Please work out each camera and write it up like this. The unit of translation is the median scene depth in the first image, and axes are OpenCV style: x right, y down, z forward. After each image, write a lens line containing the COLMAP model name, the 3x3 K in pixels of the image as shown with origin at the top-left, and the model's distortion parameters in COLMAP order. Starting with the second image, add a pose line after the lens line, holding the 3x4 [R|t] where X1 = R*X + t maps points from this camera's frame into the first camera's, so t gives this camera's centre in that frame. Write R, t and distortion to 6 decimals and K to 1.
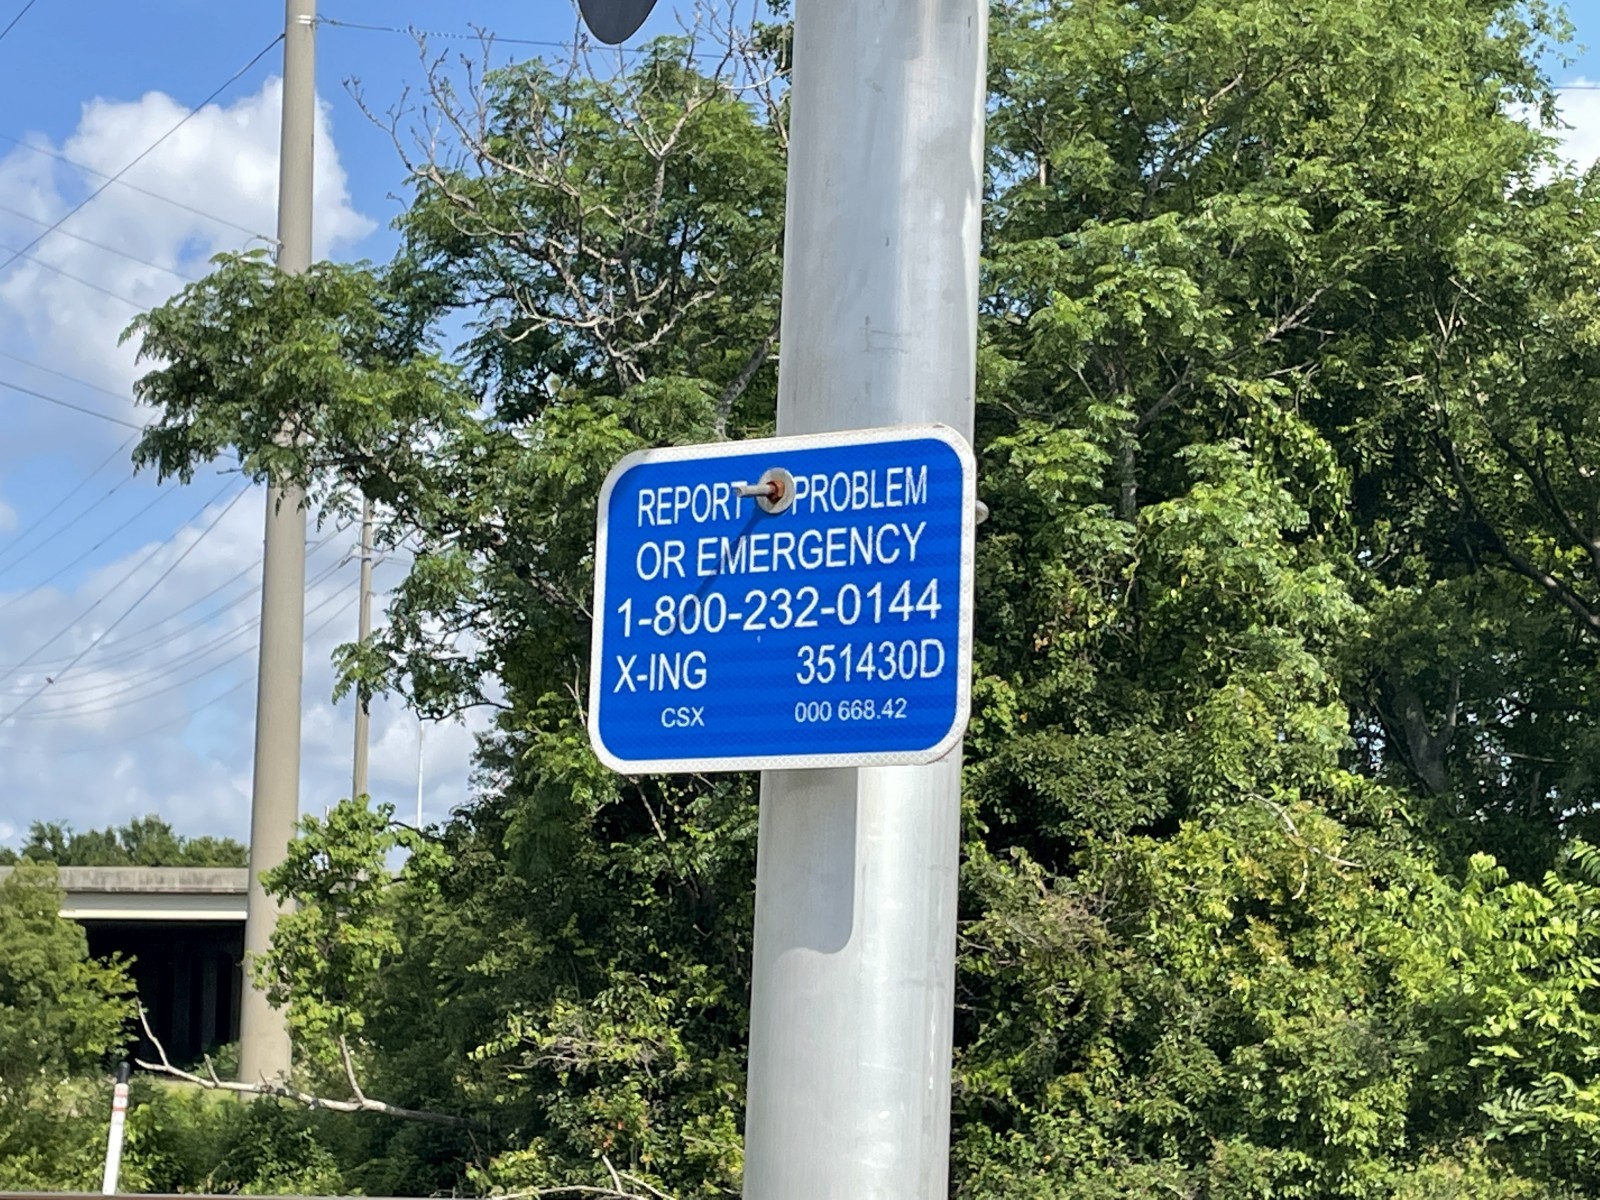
lens RADIAL K [[3418.2, 0, 800.0], [0, 3418.2, 600.0], [0, 0, 1]] dist [0.087810, 0.234579]
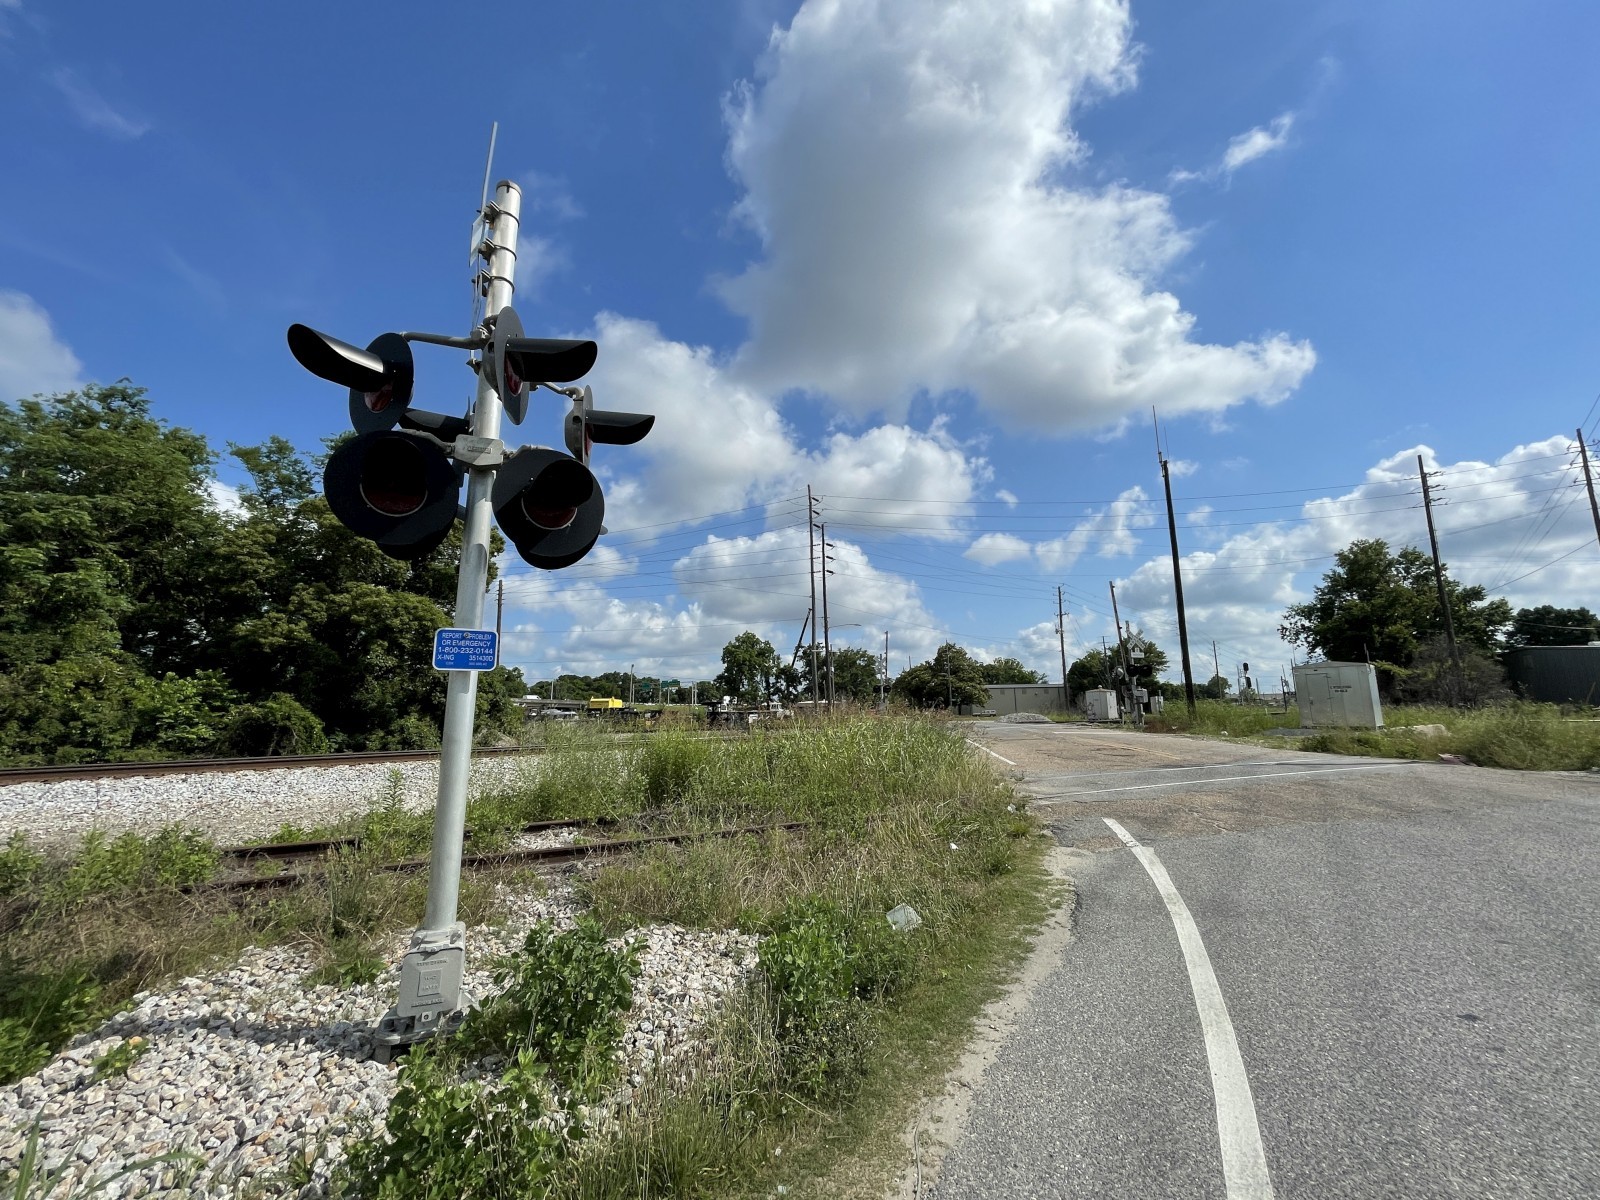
lens RADIAL K [[645.8, 0, 805.4], [0, 645.8, 591.6], [0, 0, 1]] dist [-0.001990, 0.000398]
pose [[0.511376, 0.141452, 0.847635, -0.888780], [-0.089874, 0.989754, -0.110948, -0.036924], [-0.854644, -0.019444, 0.518850, -0.454420]]
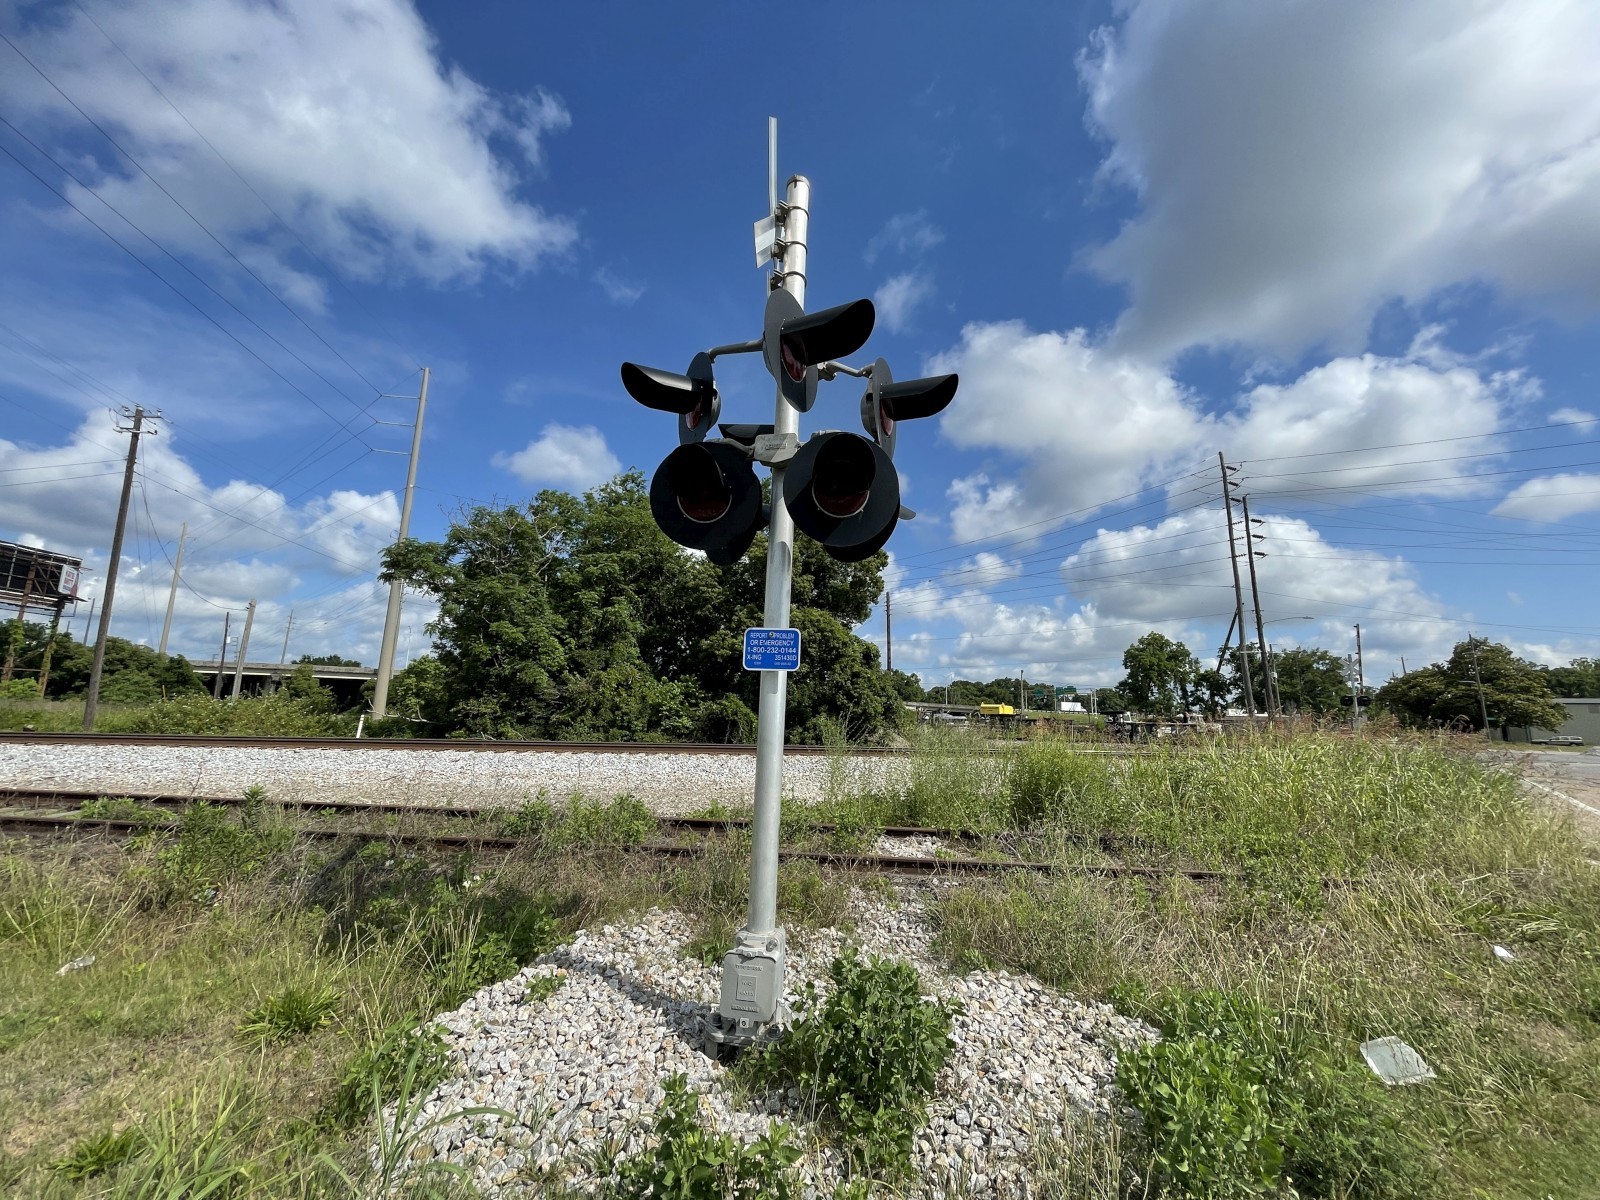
lens RADIAL K [[645.8, 0, 805.4], [0, 645.8, 591.6], [0, 0, 1]] dist [-0.001990, 0.000398]
pose [[0.900409, 0.095023, 0.424539, -0.573630], [-0.071080, 0.994874, -0.071925, -0.029022], [-0.429197, 0.034586, 0.902548, -0.375907]]
